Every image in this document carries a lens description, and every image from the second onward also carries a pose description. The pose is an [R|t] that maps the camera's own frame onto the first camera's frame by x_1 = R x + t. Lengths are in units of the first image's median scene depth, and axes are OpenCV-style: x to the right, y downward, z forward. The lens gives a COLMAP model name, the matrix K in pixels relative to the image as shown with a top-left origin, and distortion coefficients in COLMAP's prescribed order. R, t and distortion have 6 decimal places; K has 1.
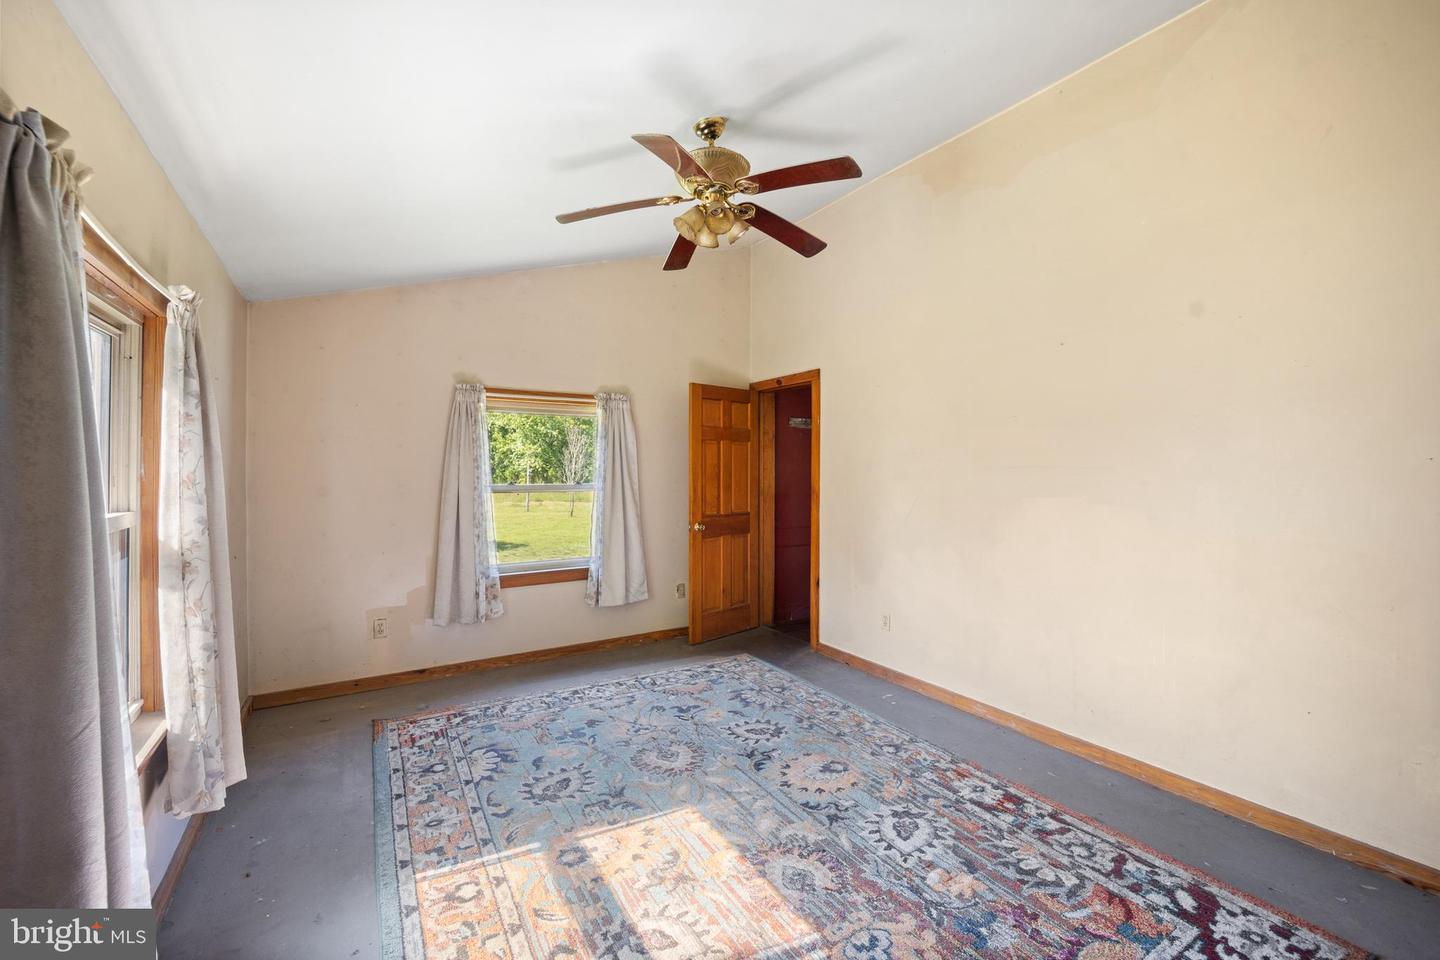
lens RADIAL K [[592.5, 0, 720.1], [0, 592.5, 474.6], [0, 0, 1]] dist [-0.015589, -0.000927]
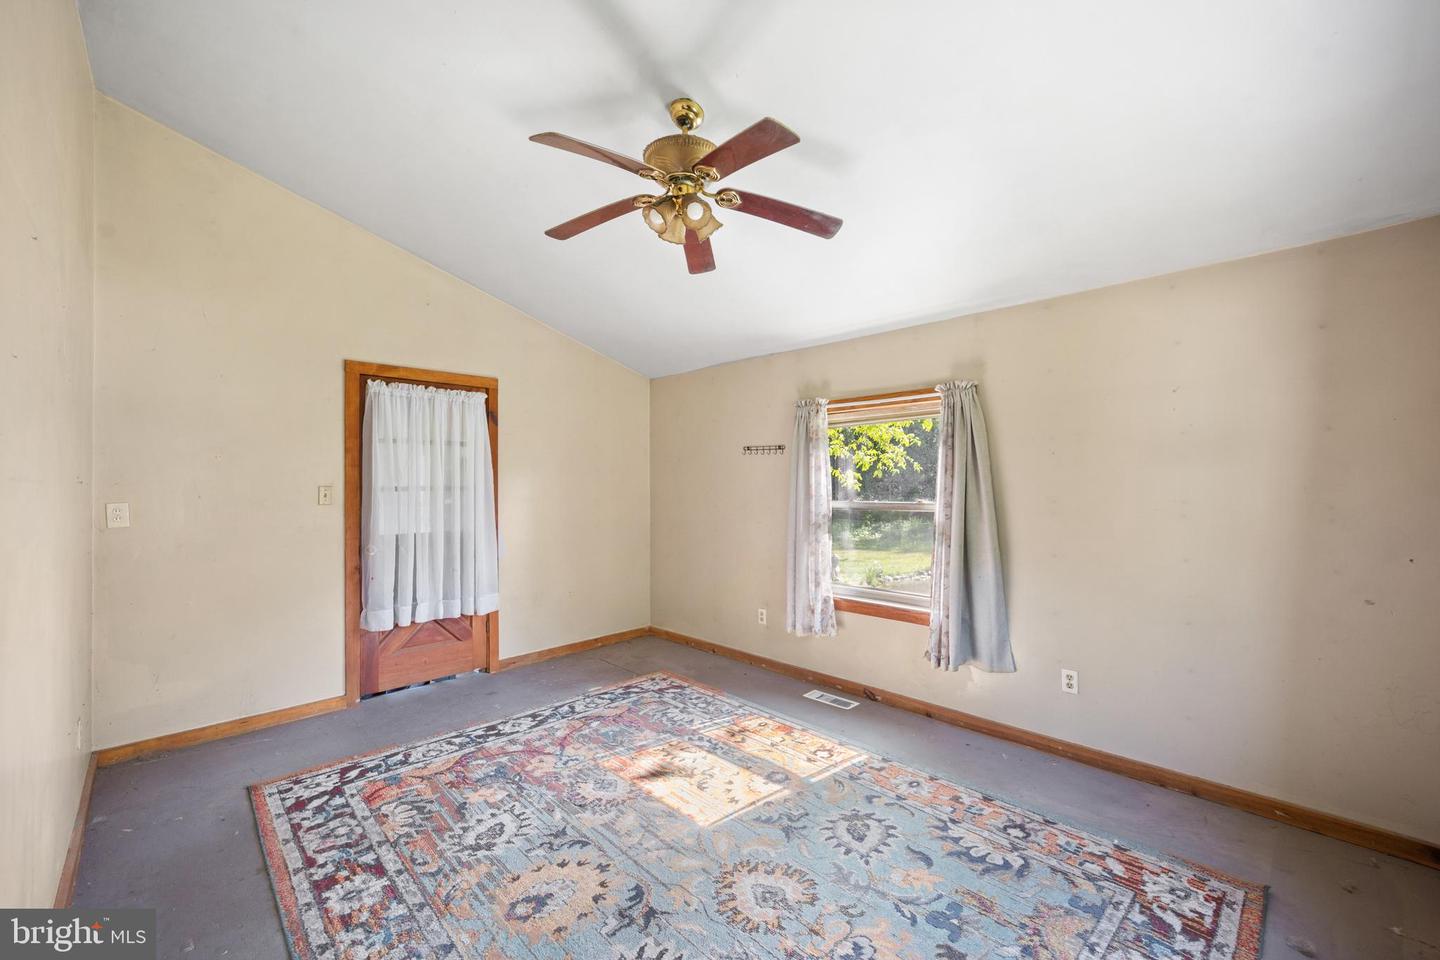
lens RADIAL K [[592.5, 0, 718.8], [0, 592.5, 483.7], [0, 0, 1]] dist [-0.015589, -0.000927]
pose [[-0.977085, 0.003159, -0.212826, 0.136507], [0.001751, 0.999975, 0.006804, -0.013877], [0.212843, 0.006275, -0.977066, 1.973465]]
